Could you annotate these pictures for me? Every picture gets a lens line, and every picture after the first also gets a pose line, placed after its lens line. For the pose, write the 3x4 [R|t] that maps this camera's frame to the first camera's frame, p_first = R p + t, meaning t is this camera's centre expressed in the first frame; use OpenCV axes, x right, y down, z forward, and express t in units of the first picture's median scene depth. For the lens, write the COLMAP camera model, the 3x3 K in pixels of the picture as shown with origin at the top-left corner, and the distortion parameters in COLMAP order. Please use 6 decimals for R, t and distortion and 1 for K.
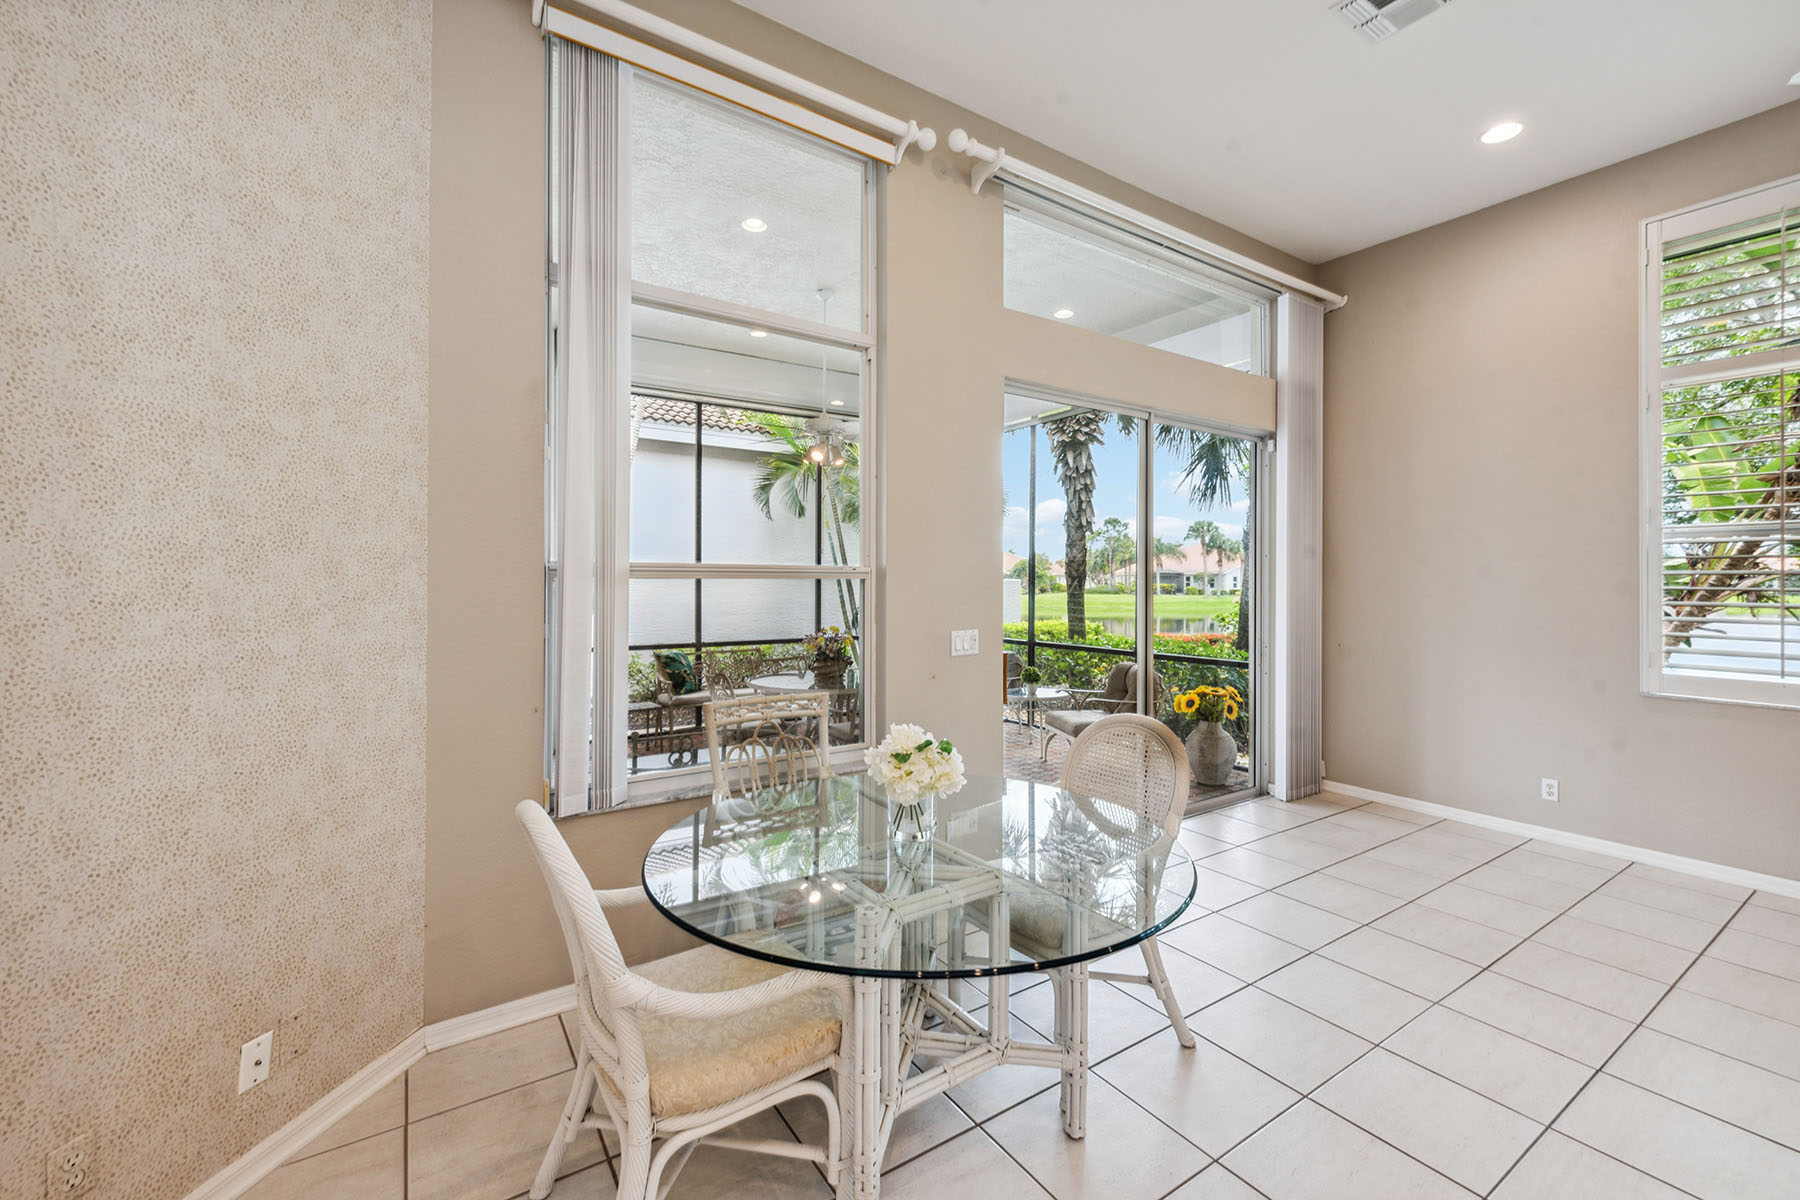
lens RADIAL K [[730.1, 0, 896.2], [0, 730.1, 582.4], [0, 0, 1]] dist [-0.001225, -0.000259]
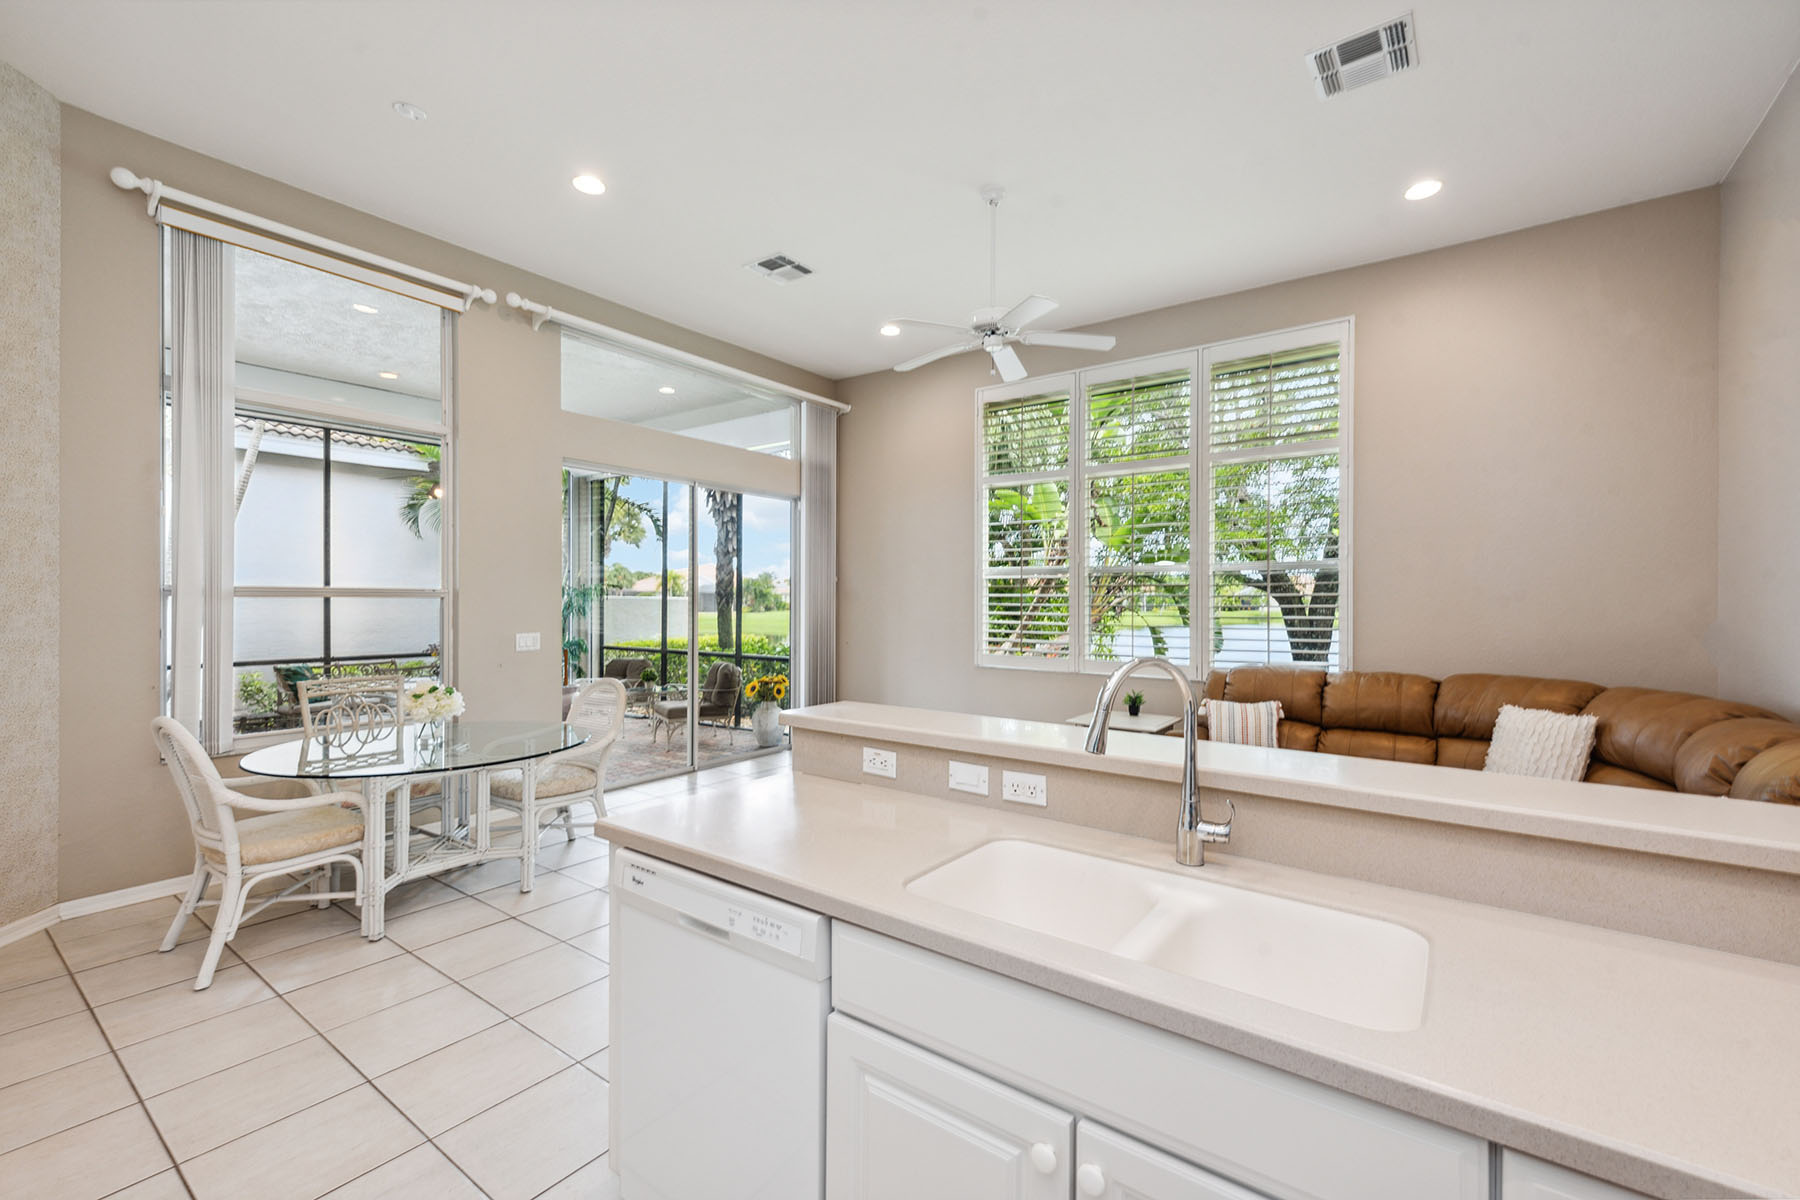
lens RADIAL K [[749.3, 0, 903.5], [0, 749.3, 605.7], [0, 0, 1]] dist [-0.000642, -0.000977]
pose [[0.934880, -0.001503, 0.354961, 0.179115], [-0.000721, 0.999981, 0.006132, 0.000864], [-0.354963, -0.005988, 0.934861, -0.440430]]
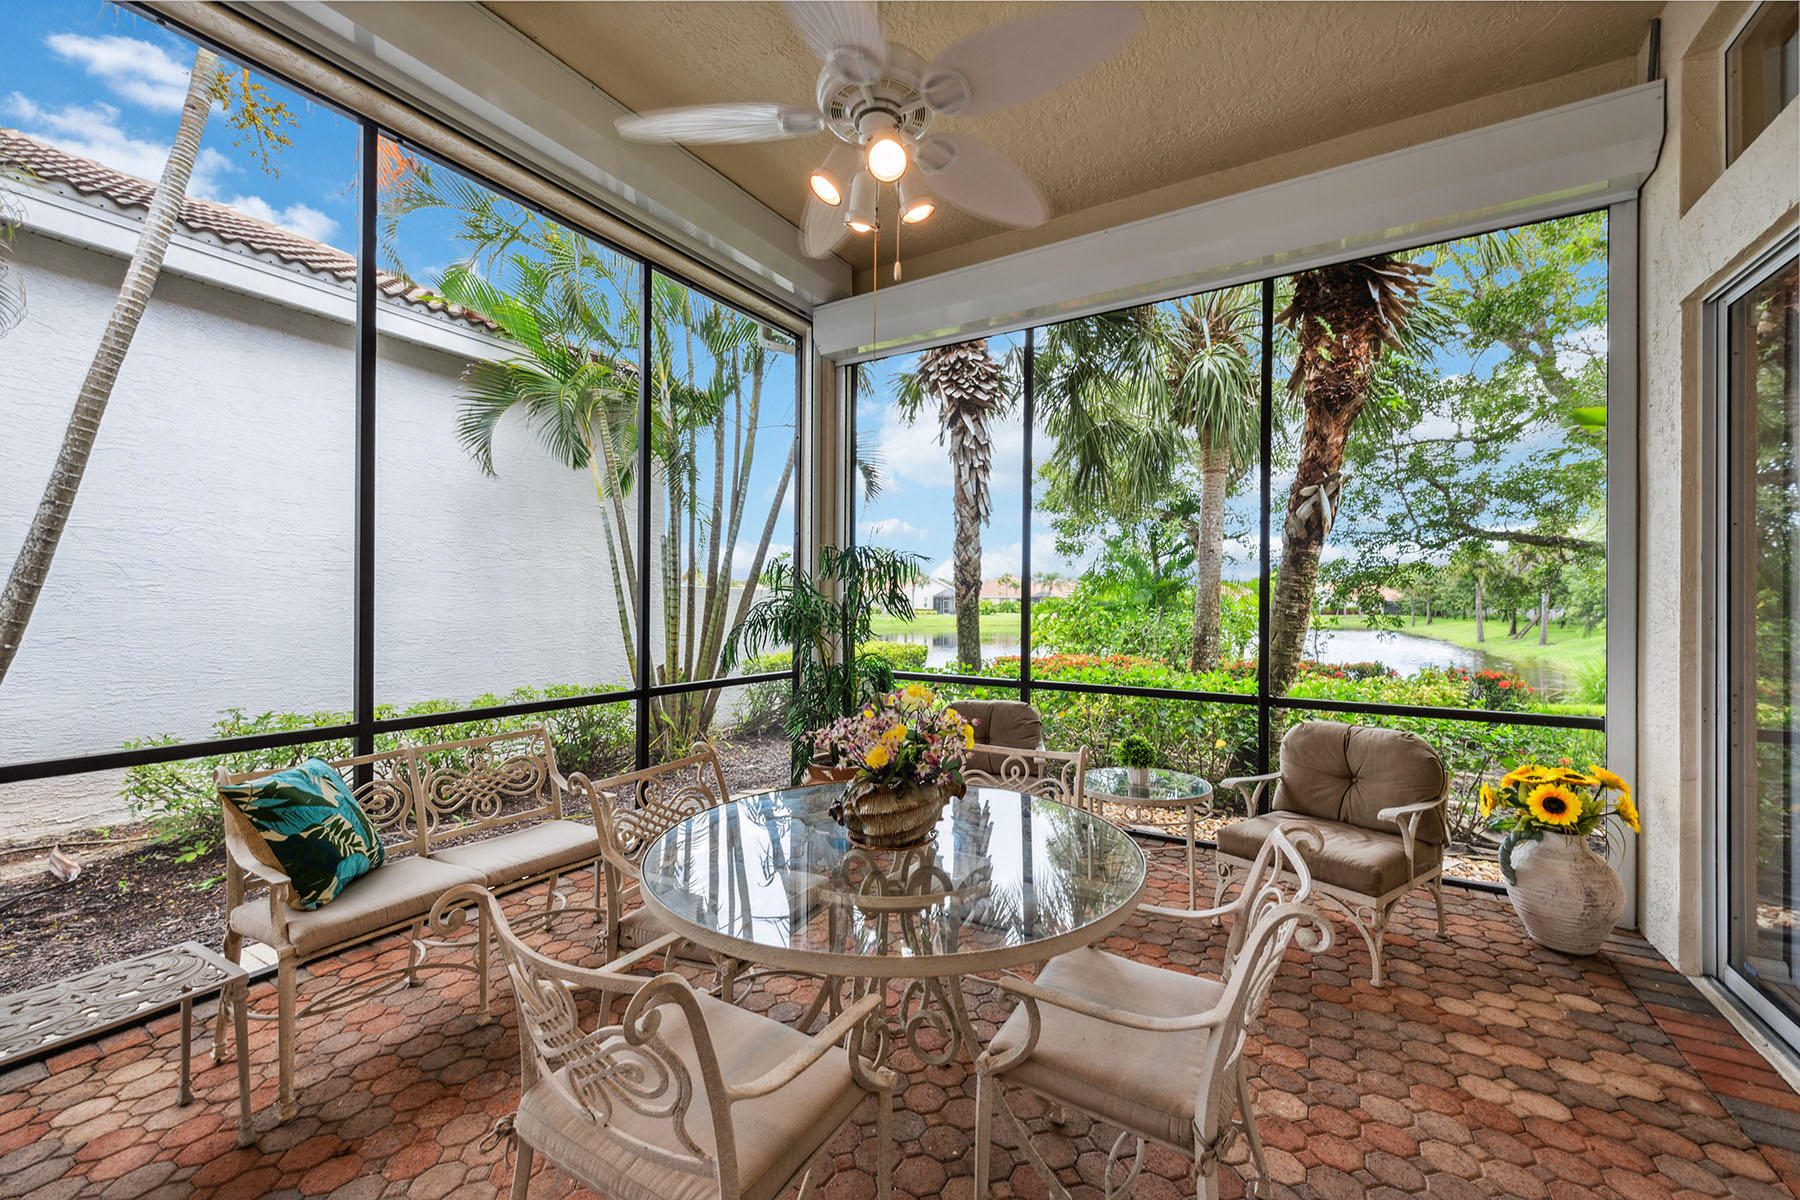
lens RADIAL K [[698.1, 0, 892.4], [0, 698.1, 600.5], [0, 0, 1]] dist [-0.000470, -0.000174]
pose [[0.902738, 0.007081, 0.430133, -0.261187], [-0.005882, 0.999974, -0.004116, 0.023528], [-0.430151, 0.001185, 0.902756, 0.792967]]
